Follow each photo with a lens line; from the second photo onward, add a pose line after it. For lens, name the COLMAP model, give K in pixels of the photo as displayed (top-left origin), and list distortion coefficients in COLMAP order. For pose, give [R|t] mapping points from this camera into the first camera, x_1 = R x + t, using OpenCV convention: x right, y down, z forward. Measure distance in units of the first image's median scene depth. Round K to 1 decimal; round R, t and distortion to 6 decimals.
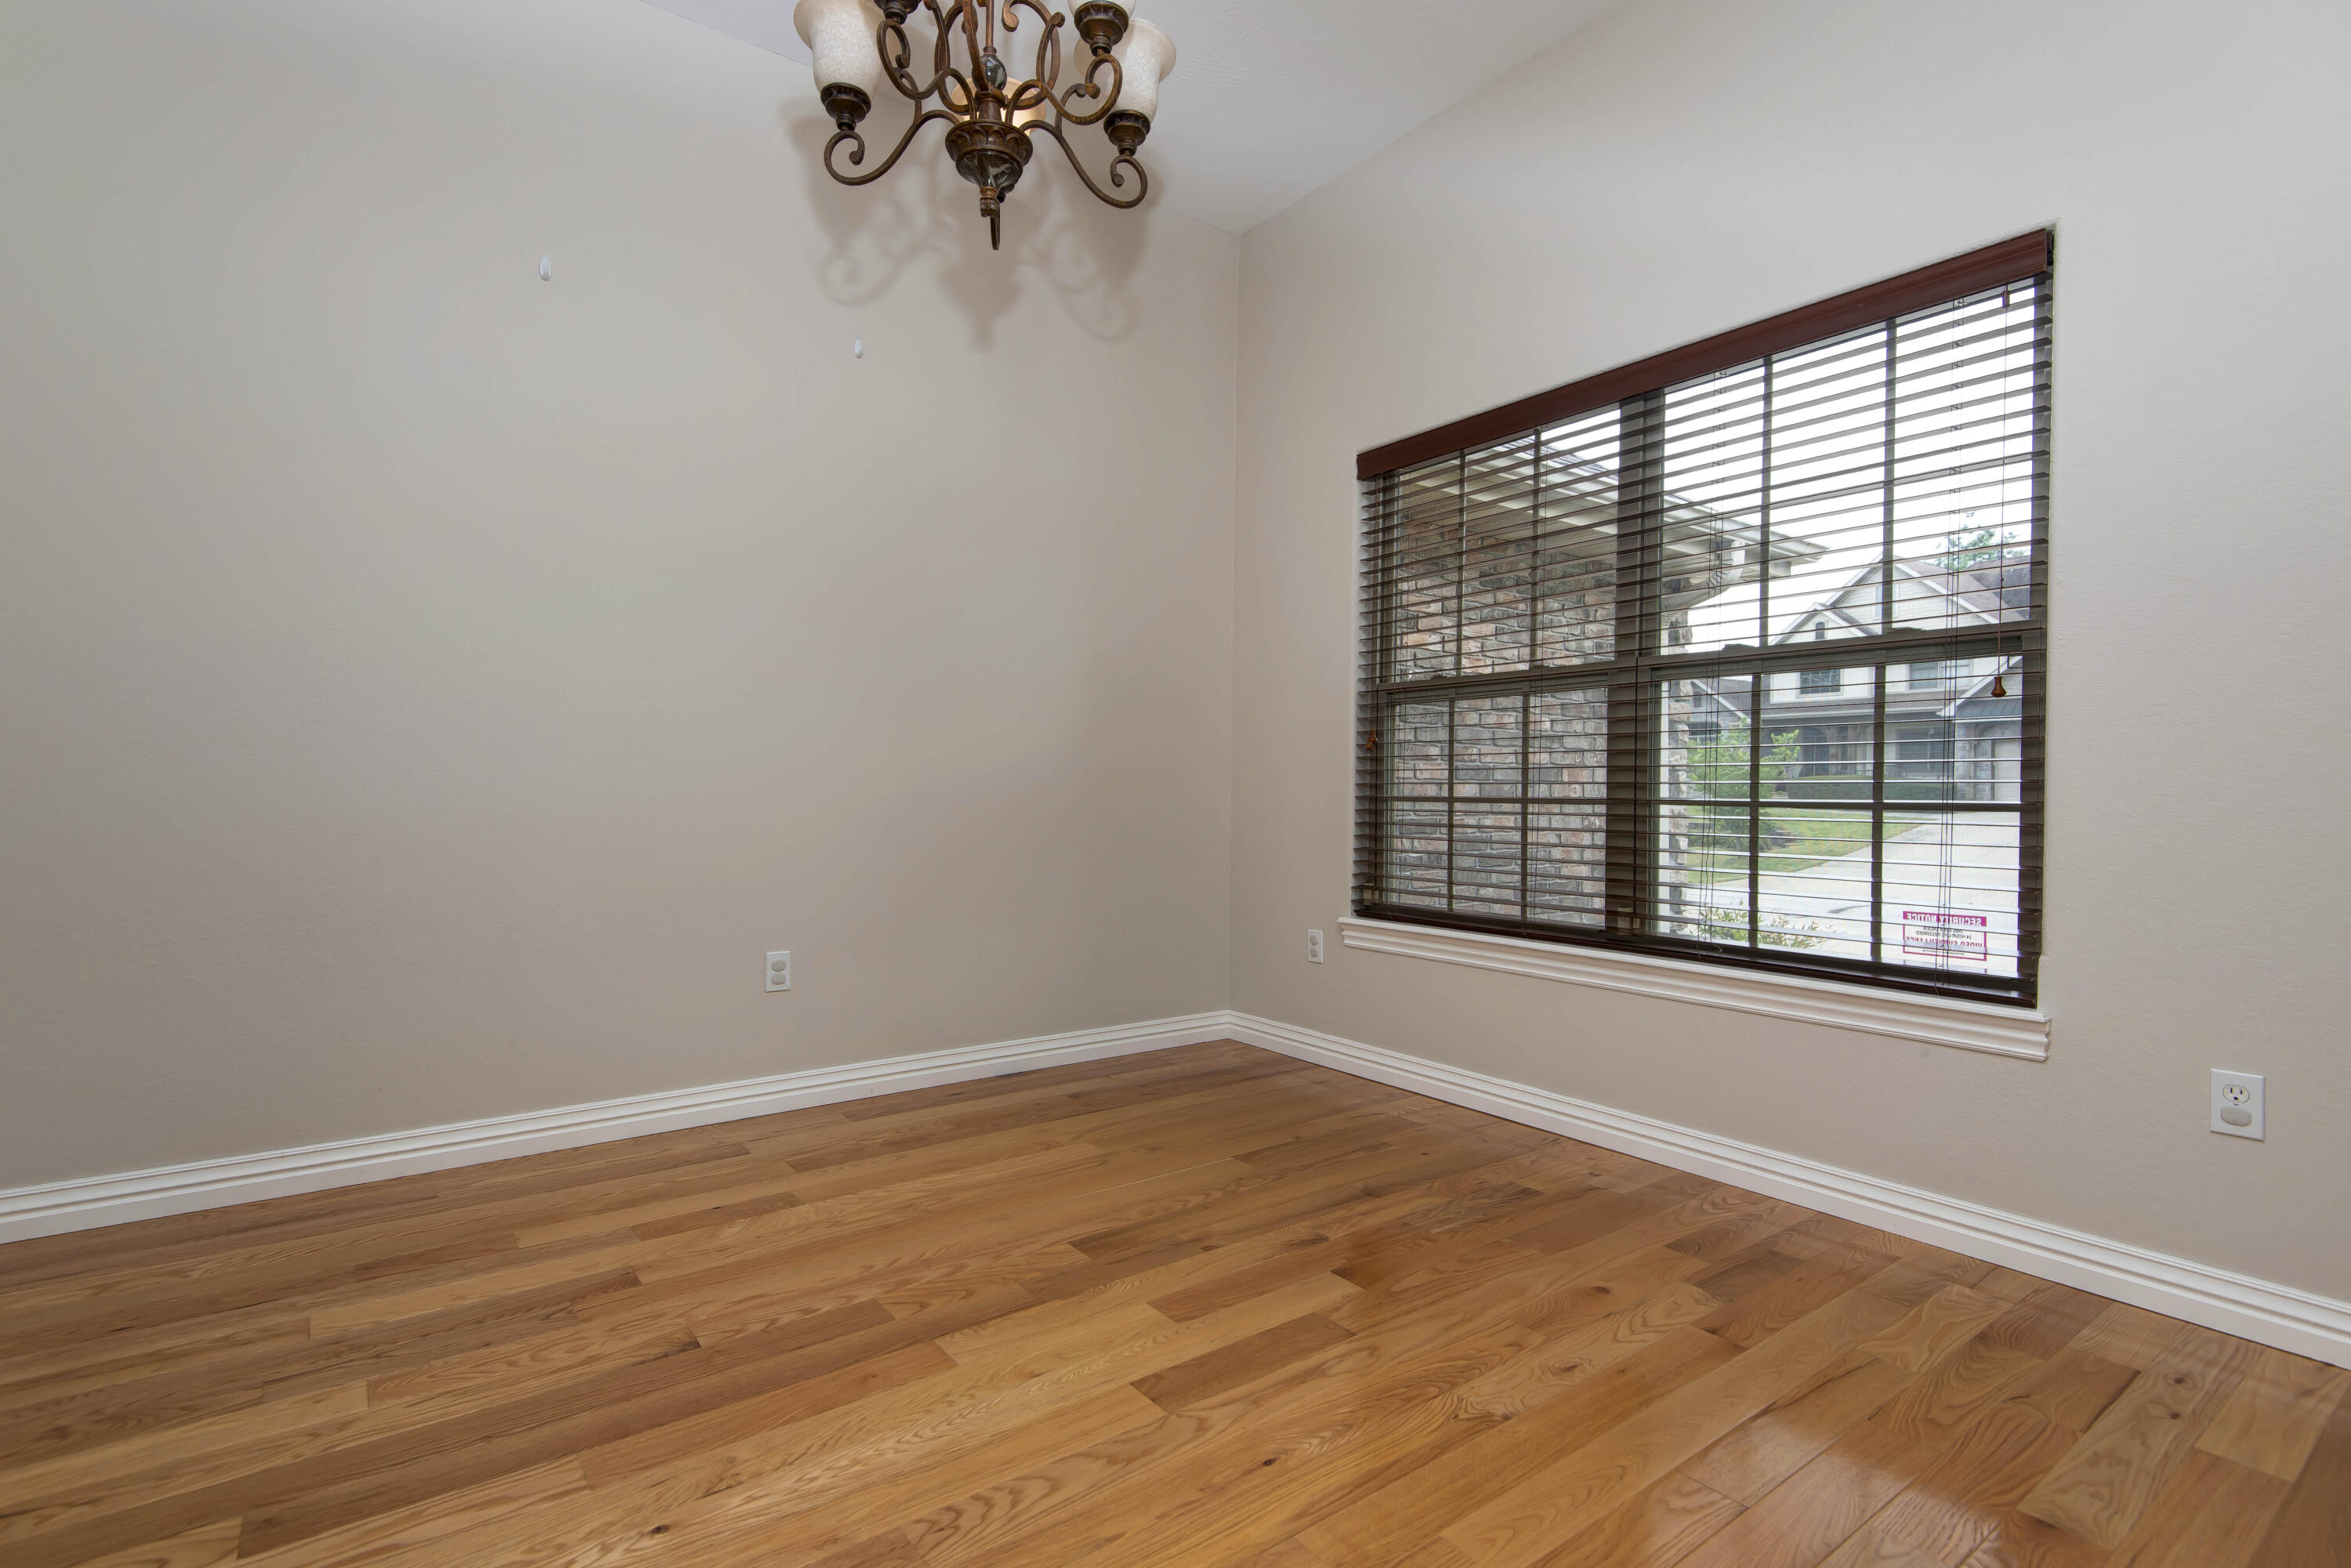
lens RADIAL K [[1100.1, 0, 1175.5], [0, 1100.1, 805.2], [0, 0, 1]] dist [0.055127, -0.034188]
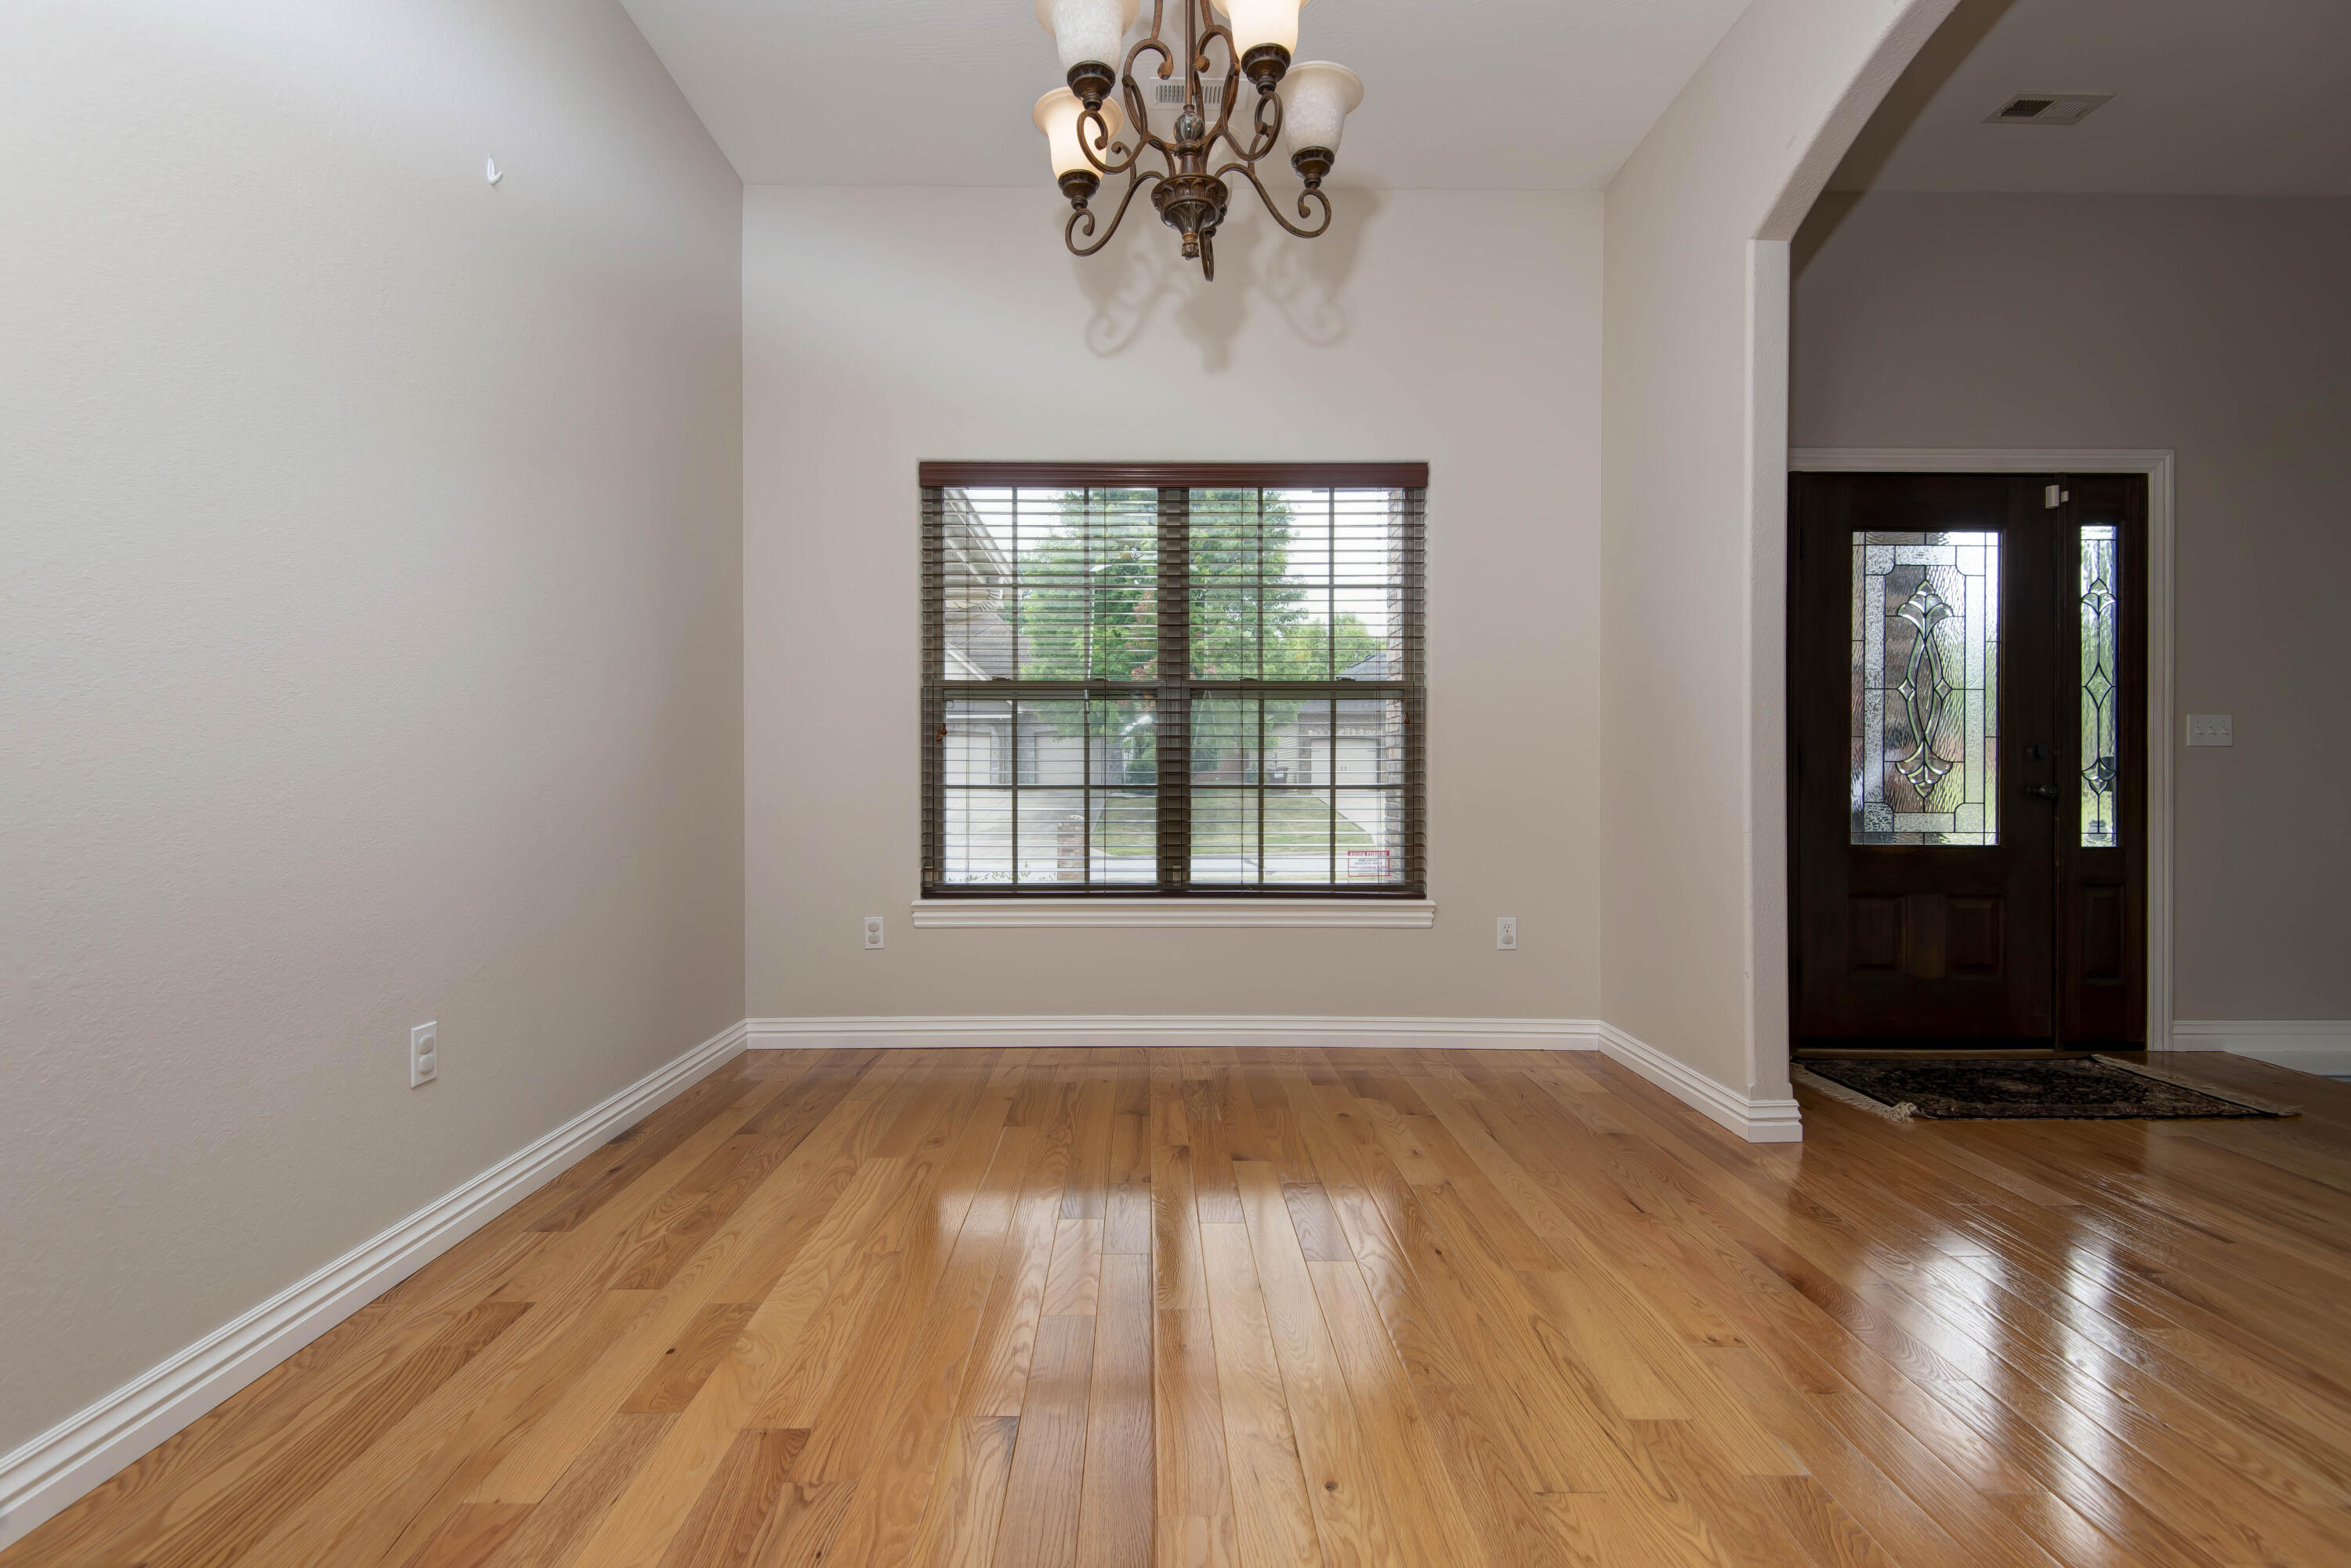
lens RADIAL K [[1074.5, 0, 1175.5], [0, 1074.5, 784.0], [0, 0, 1]] dist [0.052168, -0.021071]
pose [[0.583397, -0.013695, 0.812072, -0.737806], [0.015335, 0.999865, 0.005846, -0.015454], [-0.812043, 0.009043, 0.583528, 0.271207]]
